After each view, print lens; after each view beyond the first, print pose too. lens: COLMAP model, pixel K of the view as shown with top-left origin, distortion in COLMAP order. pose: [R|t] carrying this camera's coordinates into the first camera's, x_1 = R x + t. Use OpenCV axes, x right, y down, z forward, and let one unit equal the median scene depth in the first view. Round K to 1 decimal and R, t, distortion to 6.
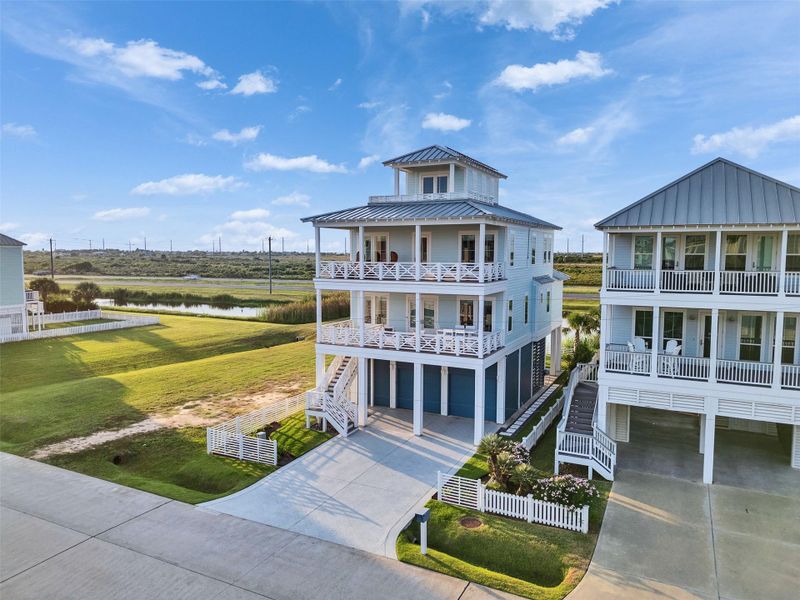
lens RADIAL K [[566.8, 0, 400.0], [0, 566.8, 300.0], [0, 0, 1]] dist [0.005079, -0.000044]
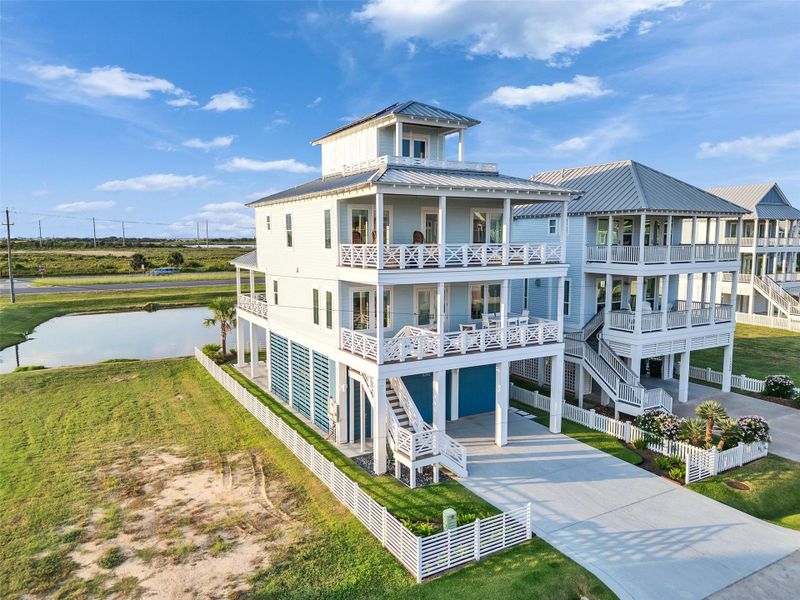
lens RADIAL K [[553.8, 0, 399.5], [0, 553.8, 332.0], [0, 0, 1]] dist [0.011433, 0.003466]
pose [[0.548308, -0.144456, 0.823706, -0.729275], [0.075211, 0.989495, 0.123466, -0.048173], [-0.832888, -0.005745, 0.553412, 0.667943]]
